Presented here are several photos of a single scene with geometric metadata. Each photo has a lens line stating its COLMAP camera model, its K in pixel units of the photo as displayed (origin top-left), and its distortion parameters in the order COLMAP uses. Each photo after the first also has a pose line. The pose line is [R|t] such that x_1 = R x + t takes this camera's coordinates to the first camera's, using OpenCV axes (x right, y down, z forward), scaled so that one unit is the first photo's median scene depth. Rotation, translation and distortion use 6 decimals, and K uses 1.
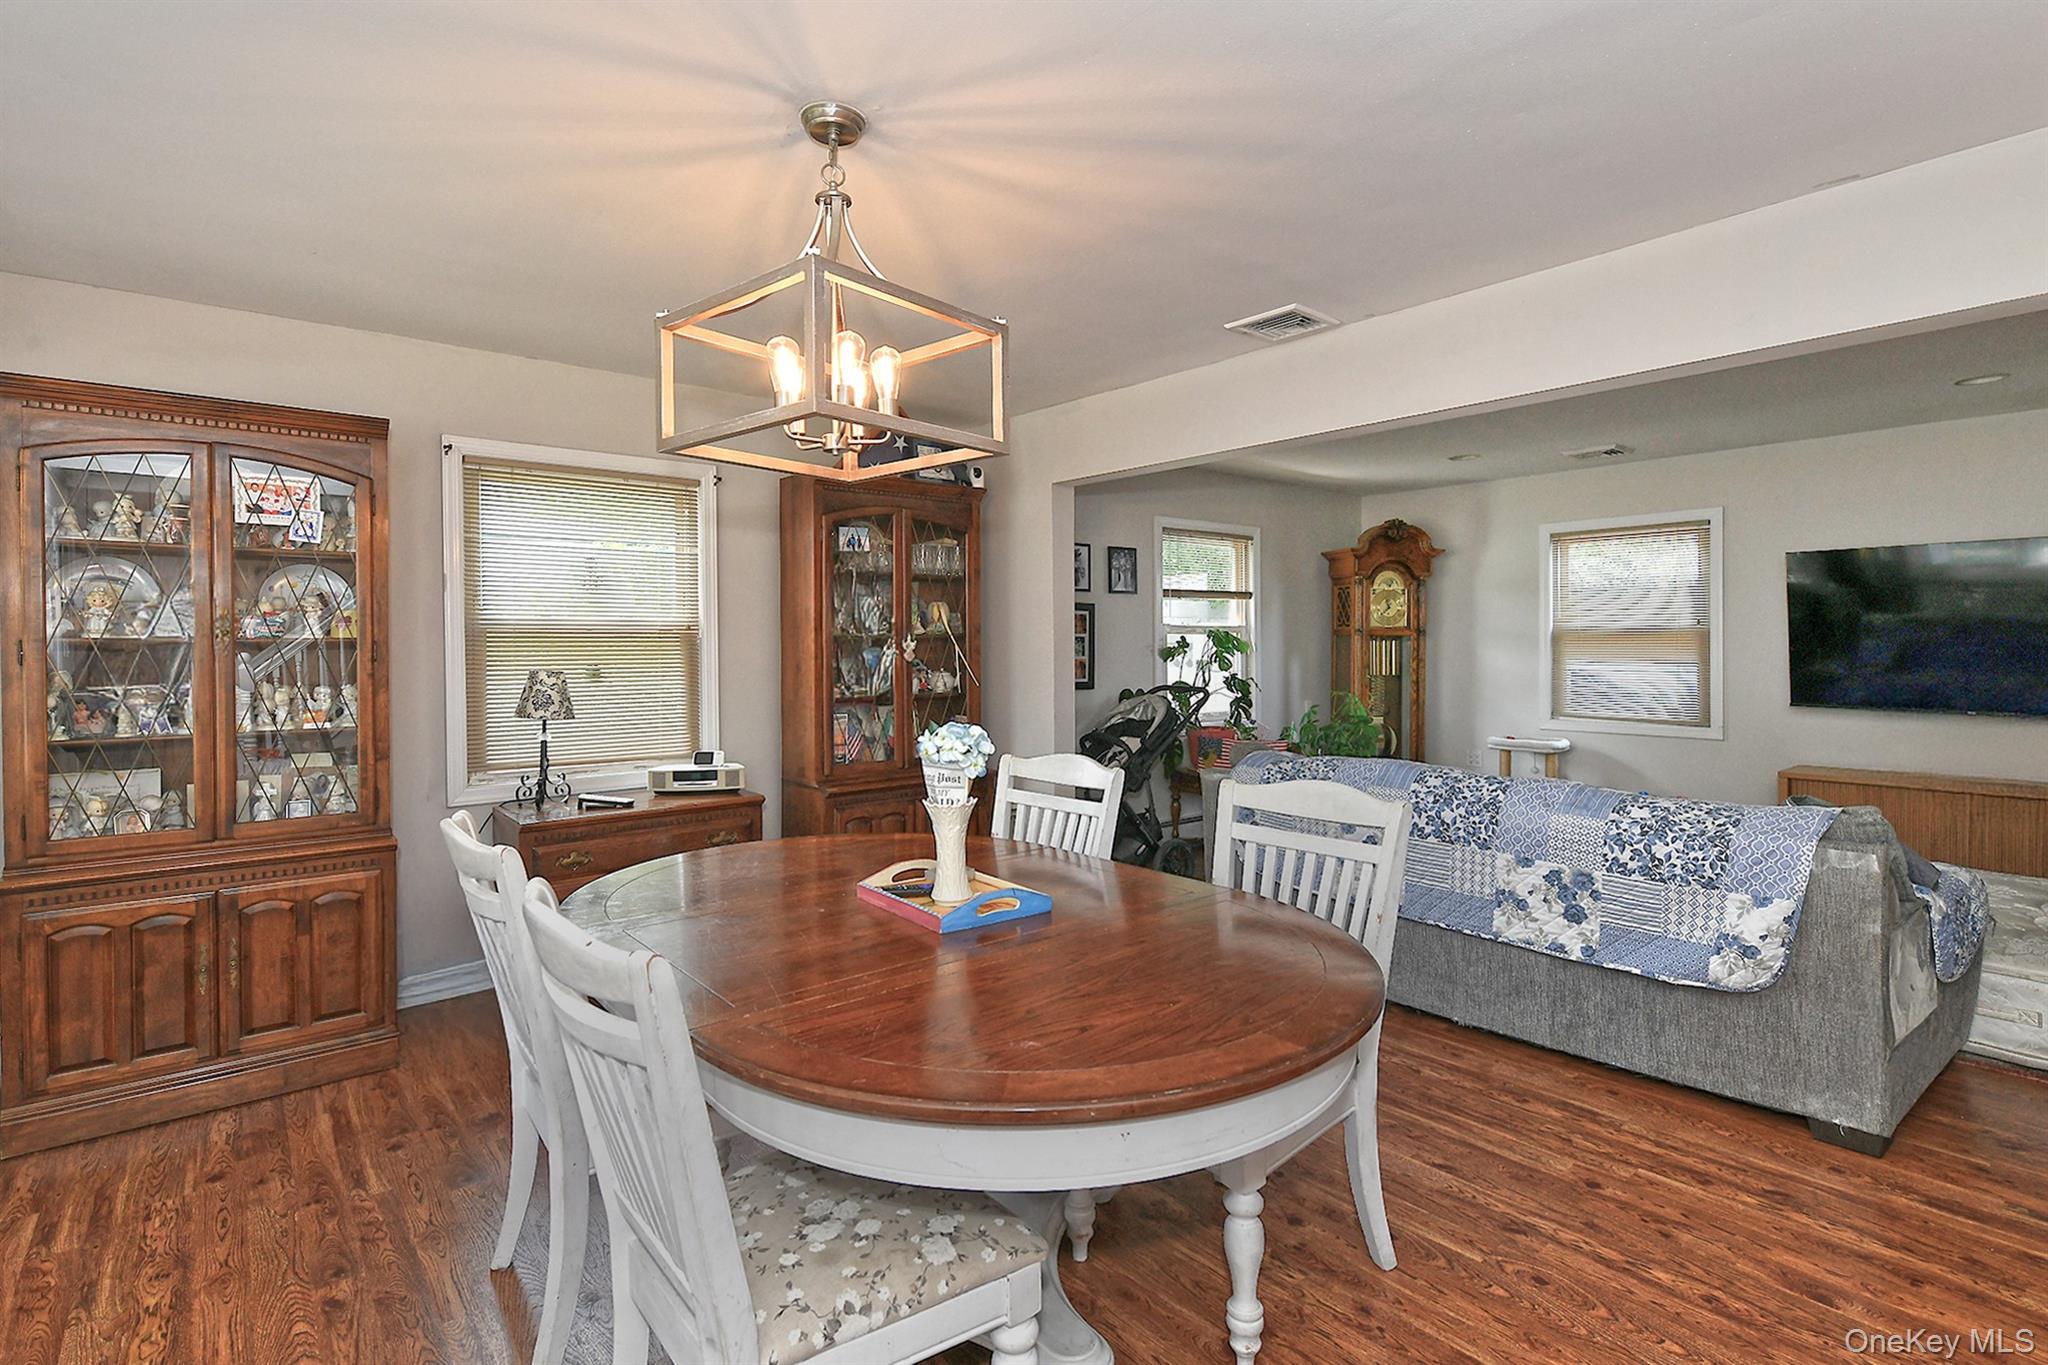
lens RADIAL K [[984.9, 0, 993.0], [0, 984.9, 649.1], [0, 0, 1]] dist [-0.002967, -0.003611]
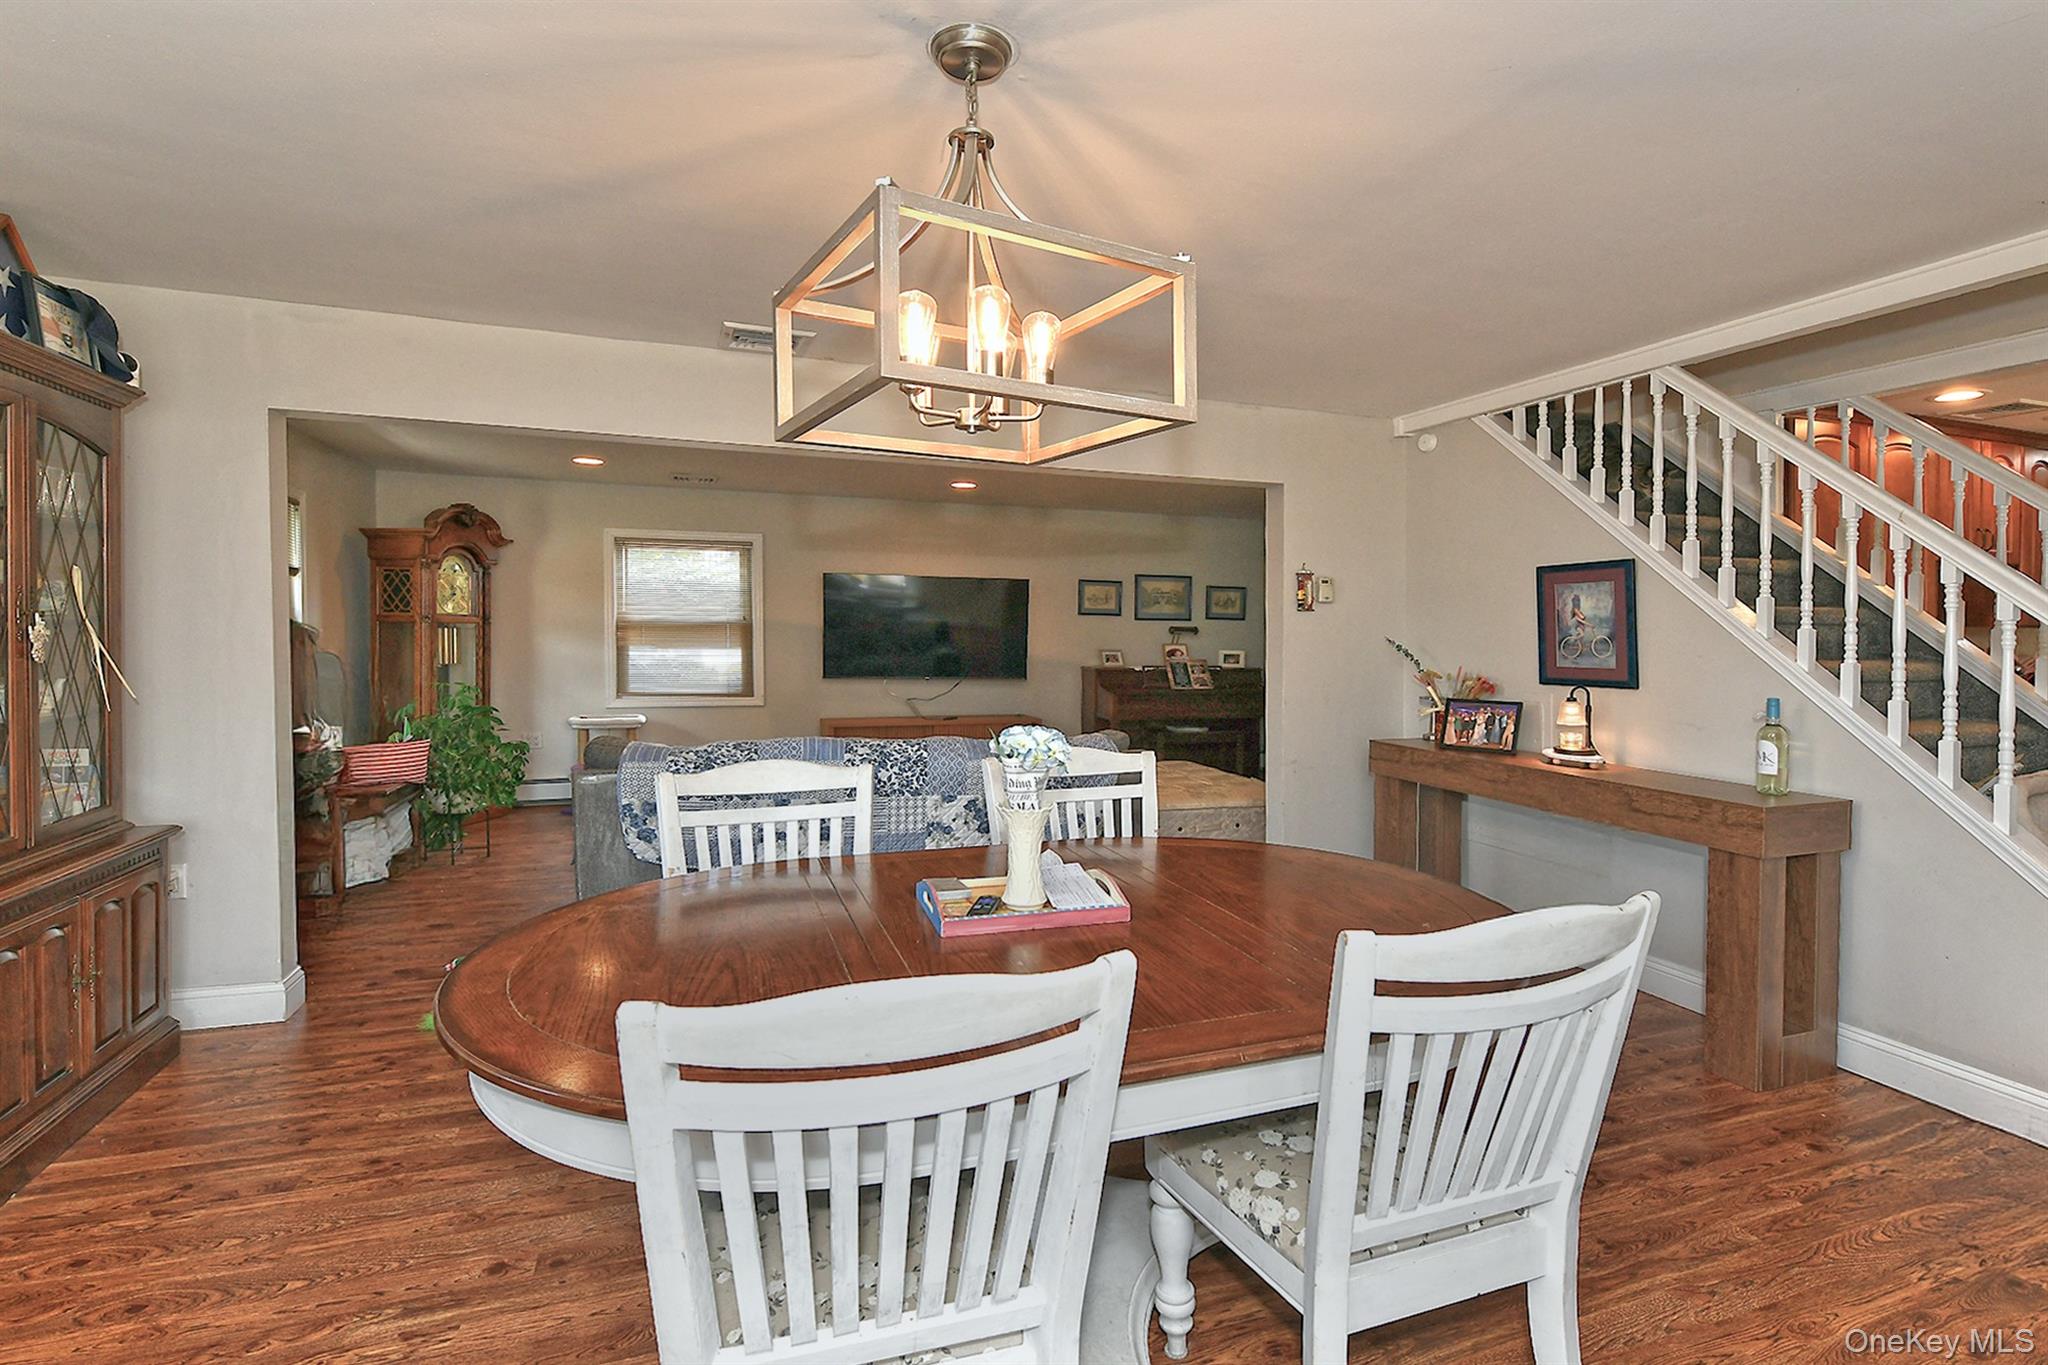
lens RADIAL K [[873.2, 0, 1031.2], [0, 873.2, 628.3], [0, 0, 1]] dist [-0.011571, -0.000816]
pose [[0.363494, 0.011066, 0.931531, -0.644293], [-0.007533, 0.999932, -0.008939, -0.014847], [-0.931566, -0.003768, 0.363553, 0.509243]]
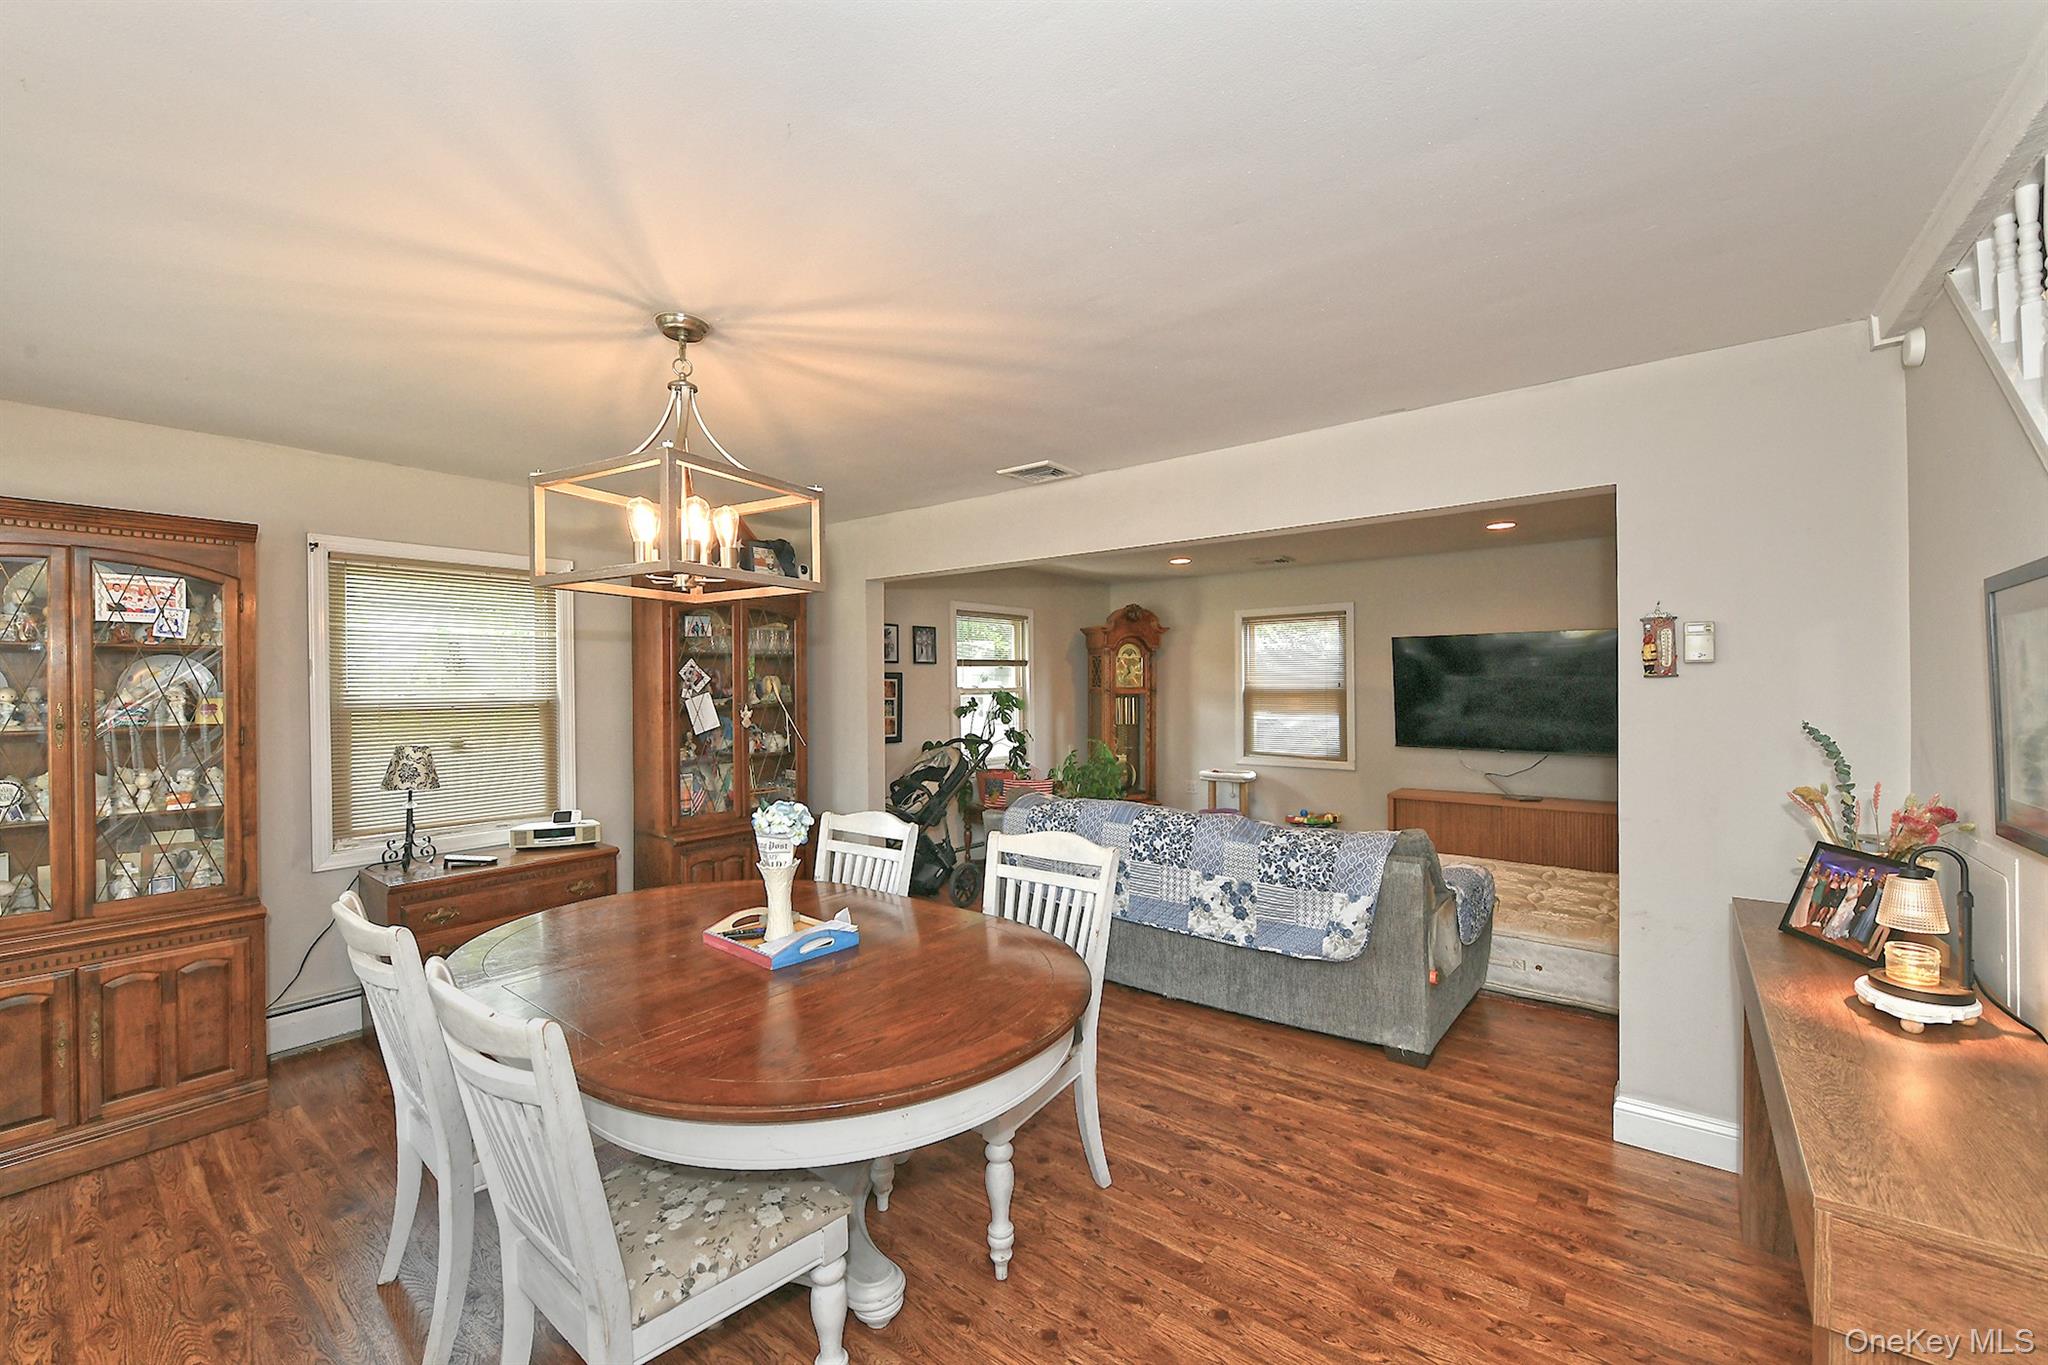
lens RADIAL K [[821.8, 0, 992.8], [0, 821.8, 677.8], [0, 0, 1]] dist [-0.009545, -0.000289]
pose [[0.978696, -0.004182, 0.205270, 0.007997], [0.008413, 0.999770, -0.019744, -0.048317], [-0.205140, 0.021050, 0.978506, -0.083246]]
